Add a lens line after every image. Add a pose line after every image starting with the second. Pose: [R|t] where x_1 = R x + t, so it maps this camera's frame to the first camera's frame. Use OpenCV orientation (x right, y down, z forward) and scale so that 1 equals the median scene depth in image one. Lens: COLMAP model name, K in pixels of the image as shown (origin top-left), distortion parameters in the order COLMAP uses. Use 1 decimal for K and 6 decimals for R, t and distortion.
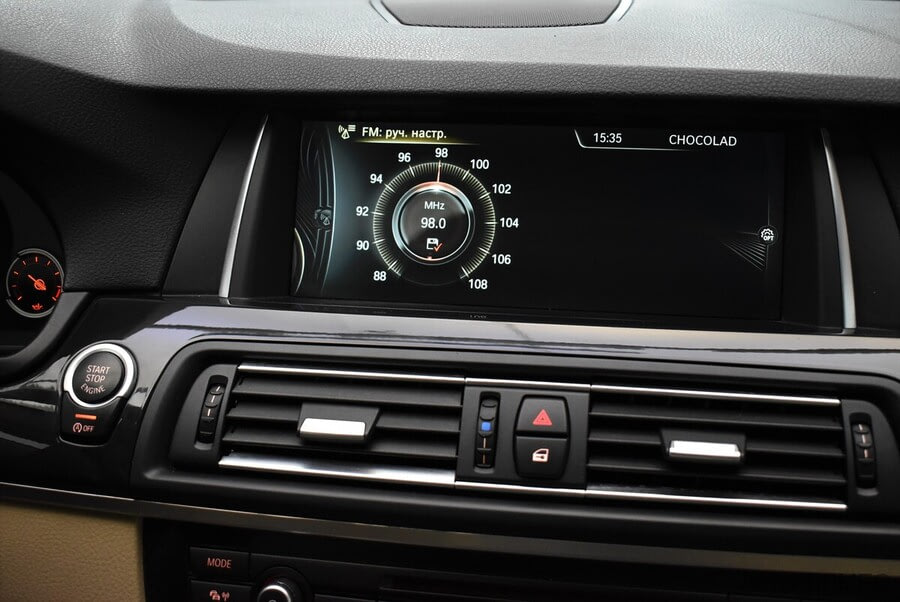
lens RADIAL K [[1018.8, 0, 447.6], [0, 1018.8, 301.0], [0, 0, 1]] dist [-0.071915, 0.000000]
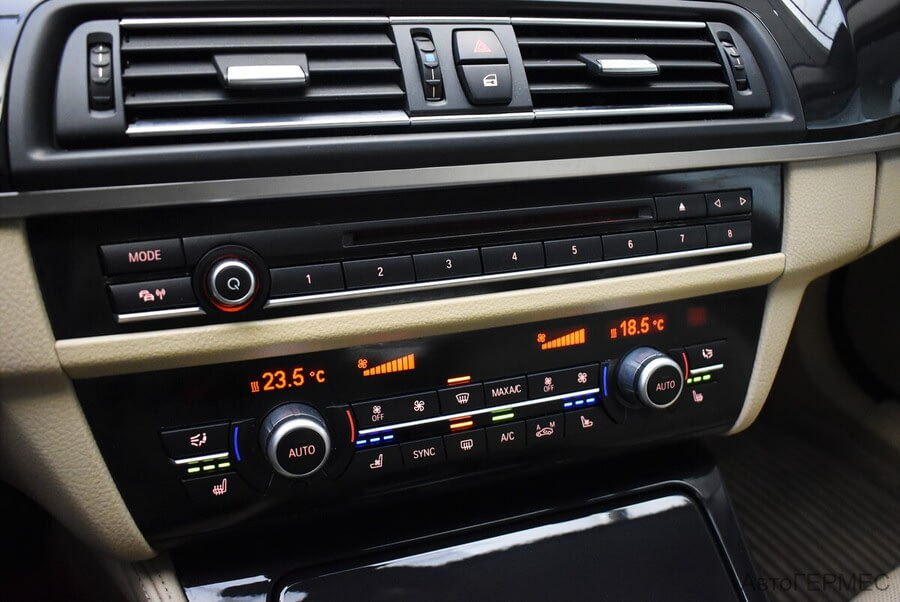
lens RADIAL K [[778.5, 0, 449.6], [0, 778.5, 299.8], [0, 0, 1]] dist [-0.087342, 0.007018]
pose [[0.869216, -0.177500, 0.461473, -0.308548], [0.109220, 0.979213, 0.170918, 0.216254], [-0.482218, -0.098162, 0.870534, 0.332776]]
